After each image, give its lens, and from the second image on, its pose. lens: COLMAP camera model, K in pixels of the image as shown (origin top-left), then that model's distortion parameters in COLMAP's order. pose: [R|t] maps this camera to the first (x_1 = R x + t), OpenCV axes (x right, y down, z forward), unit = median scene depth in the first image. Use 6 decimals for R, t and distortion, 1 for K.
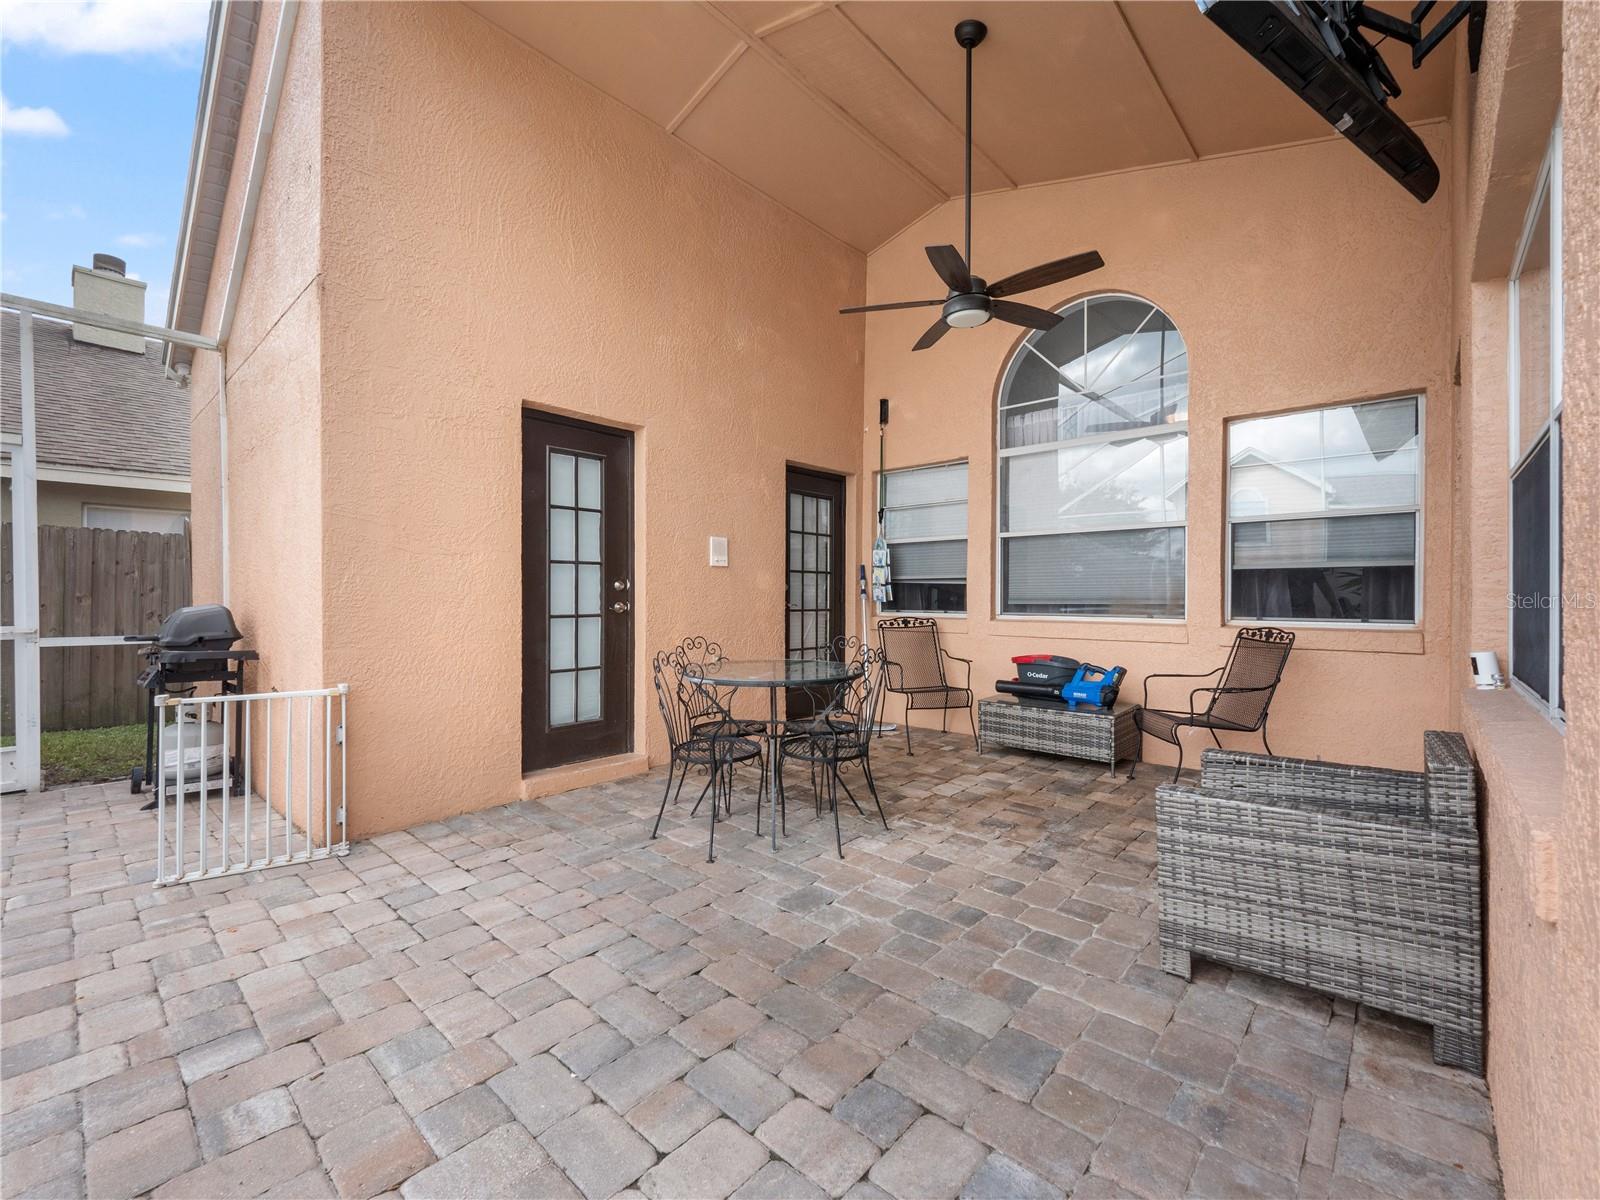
lens RADIAL K [[675.6, 0, 802.1], [0, 675.6, 595.8], [0, 0, 1]] dist [0.002352, -0.004406]
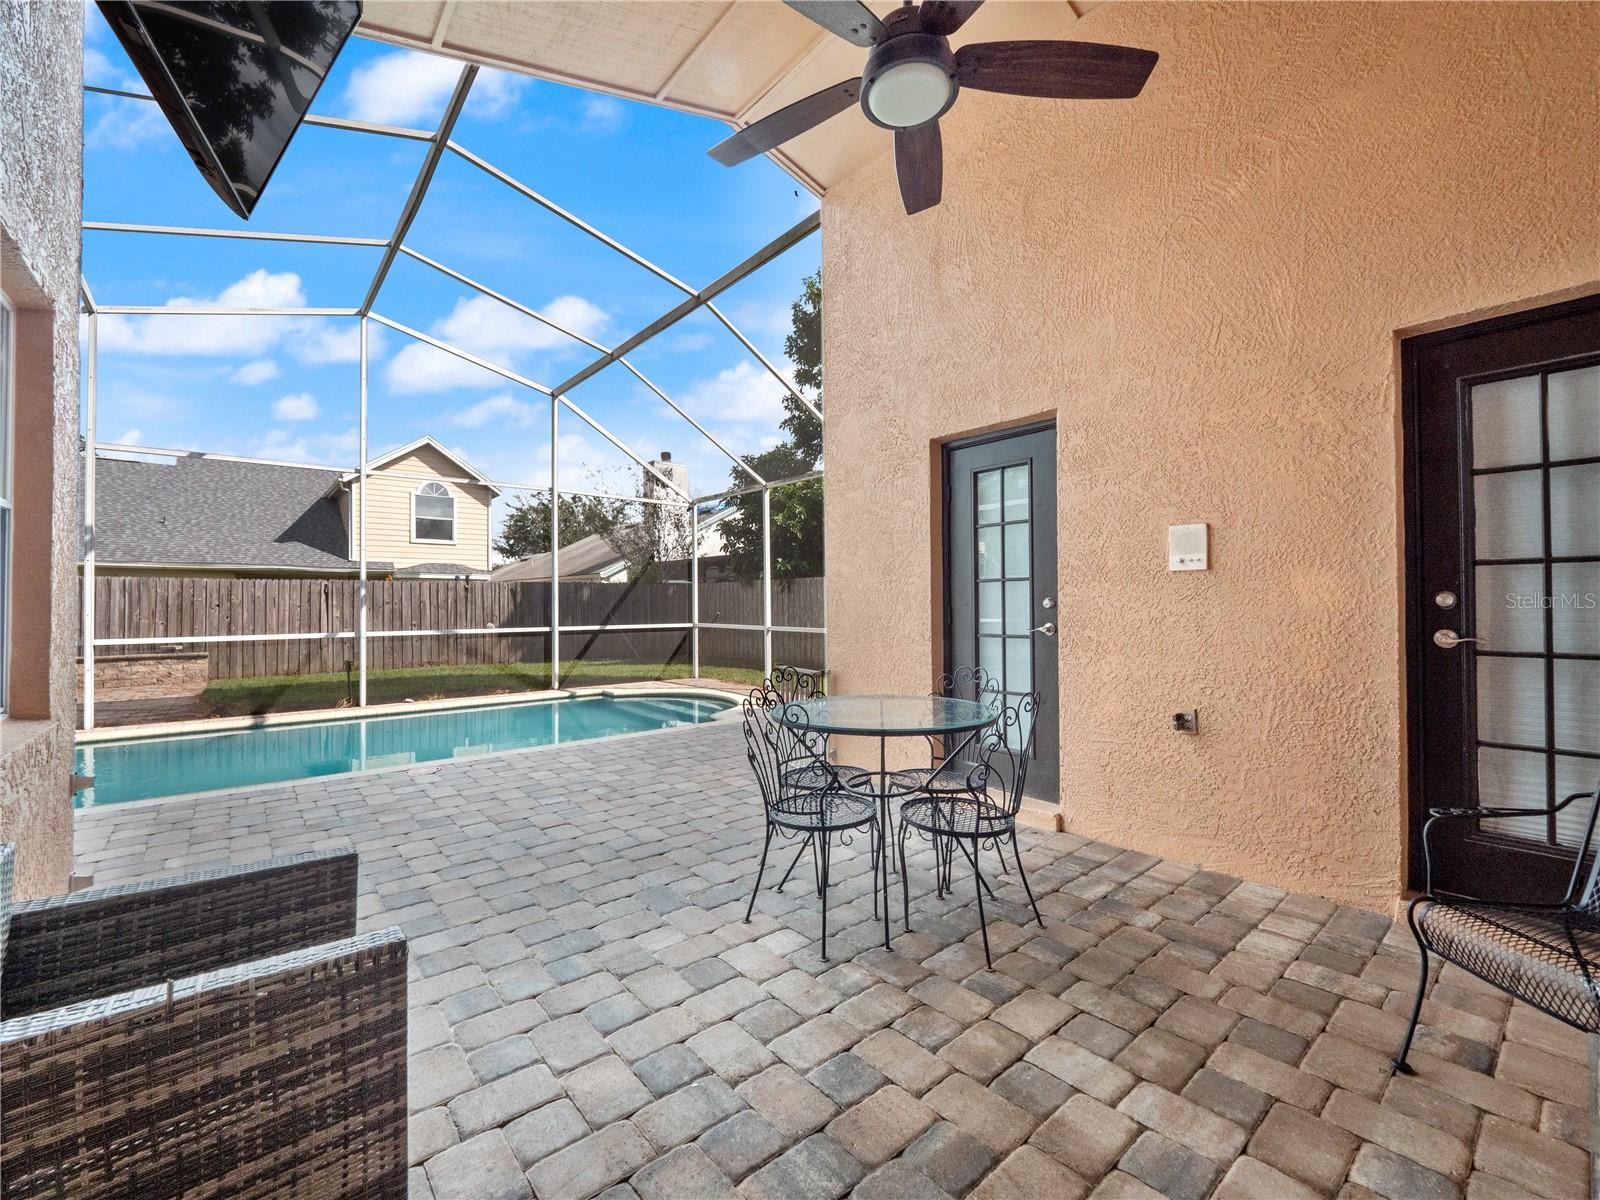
lens RADIAL K [[675.6, 0, 779.3], [0, 675.6, 591.6], [0, 0, 1]] dist [0.002352, -0.004406]
pose [[-0.150704, -0.017258, -0.988428, 0.661346], [0.002461, 0.999838, -0.017833, -0.016155], [0.988576, -0.005120, -0.150637, 0.843457]]
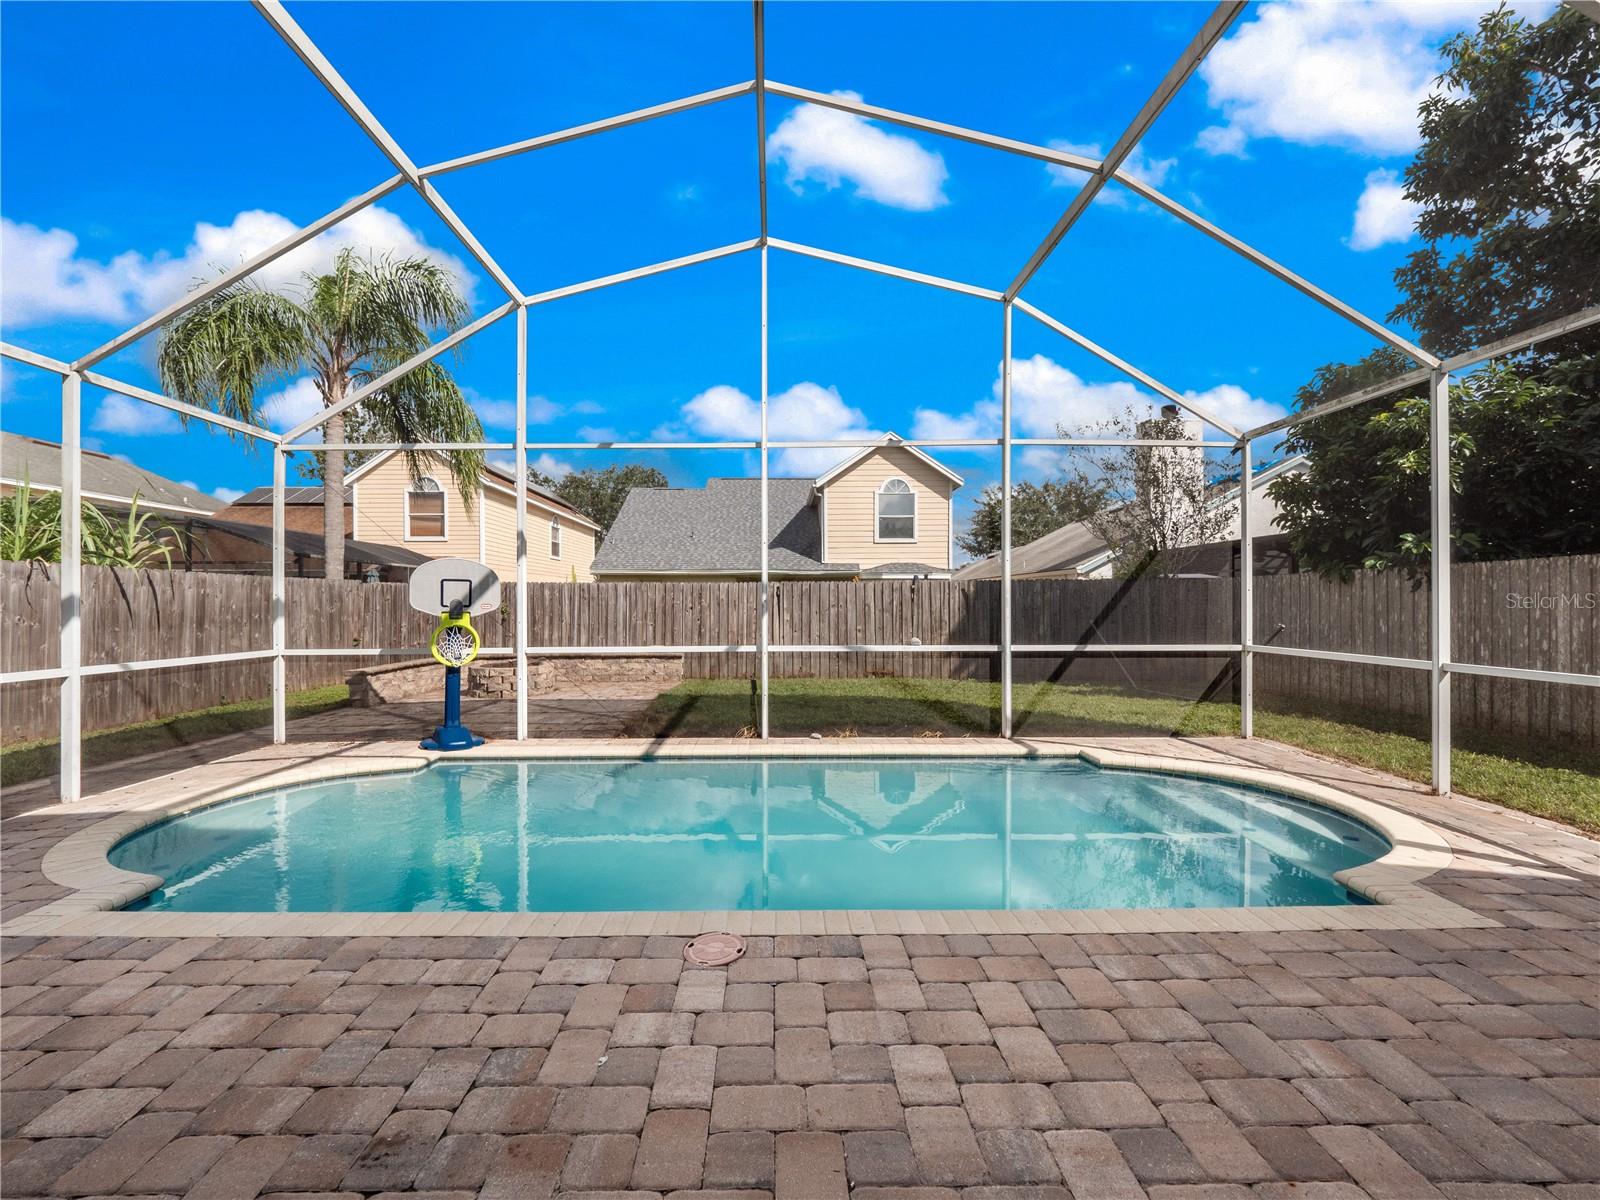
lens RADIAL K [[675.6, 0, 781.6], [0, 675.6, 610.7], [0, 0, 1]] dist [0.002352, -0.004406]
pose [[-0.732543, 0.008858, -0.680664, 0.313010], [0.001222, 0.999931, 0.011697, -0.026697], [0.680720, 0.007737, -0.732503, 0.692341]]
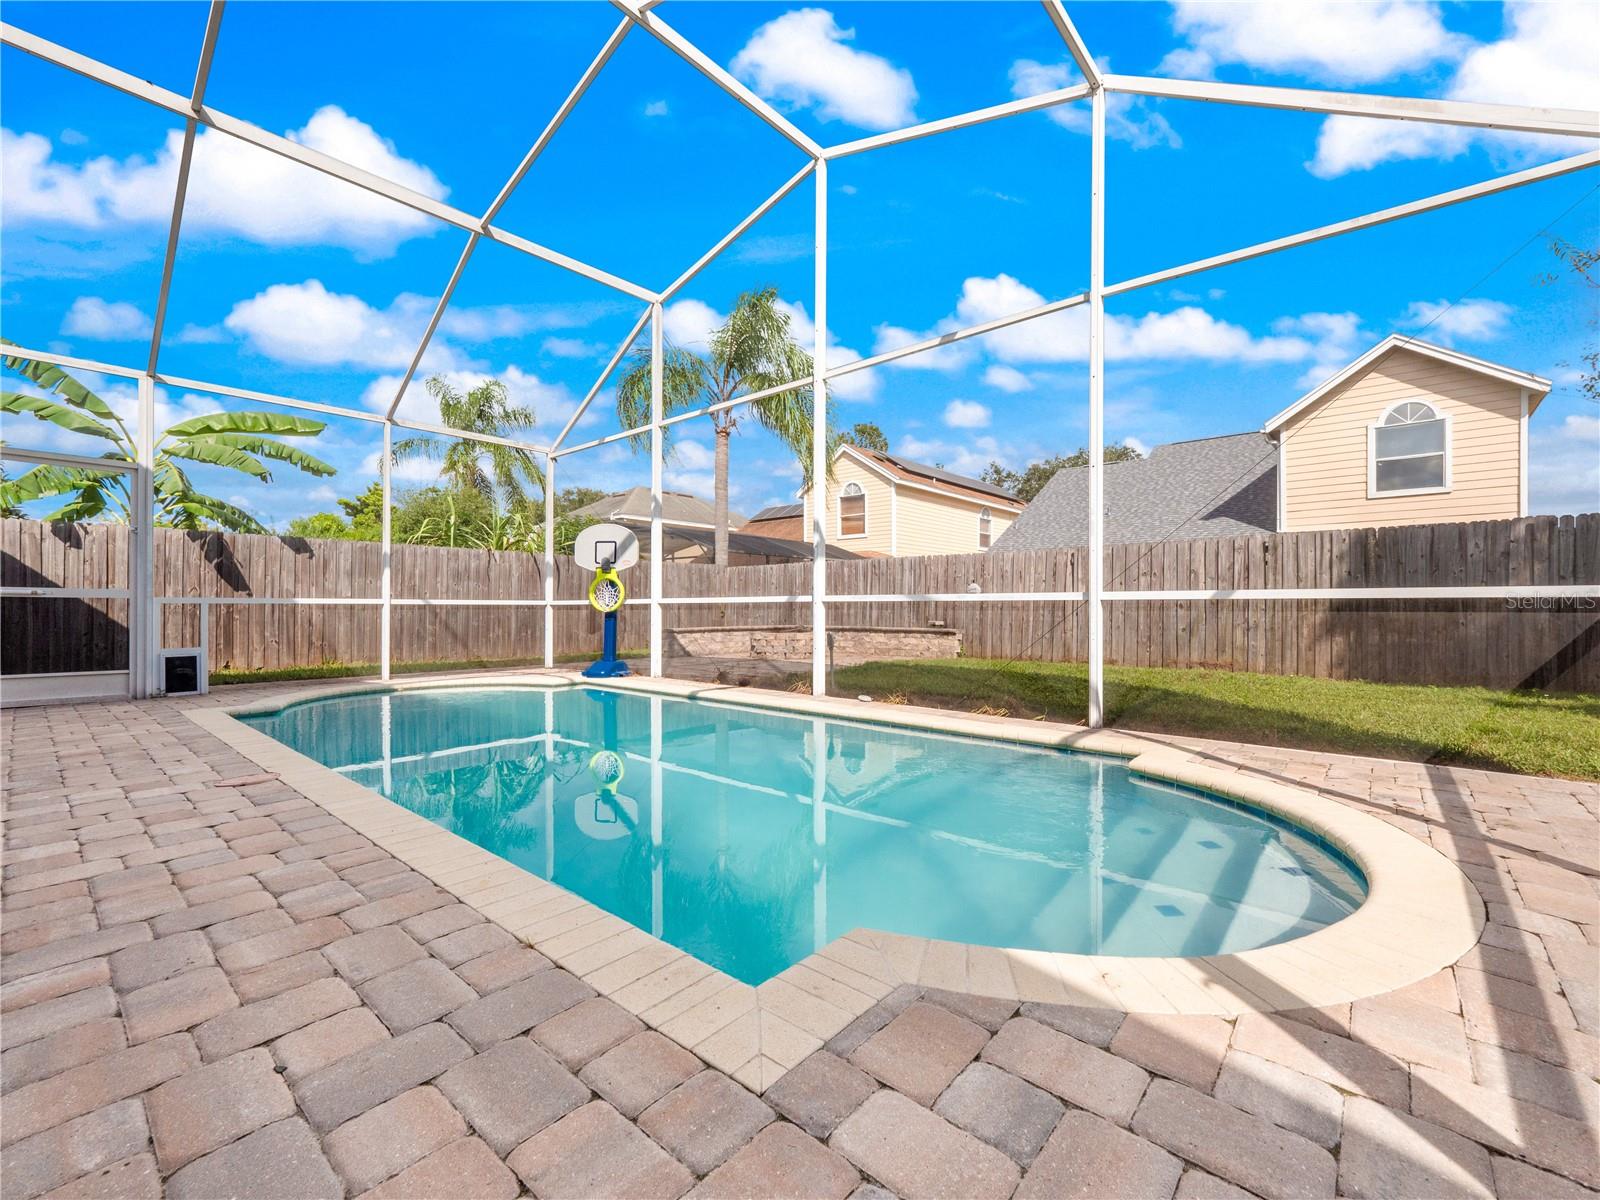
lens RADIAL K [[675.6, 0, 791.6], [0, 675.6, 606.8], [0, 0, 1]] dist [0.002352, -0.004406]
pose [[-0.999782, 0.000091, -0.020878, -0.143676], [0.000057, 0.999999, 0.001628, 0.032325], [0.020878, 0.001626, -0.999781, 0.819816]]
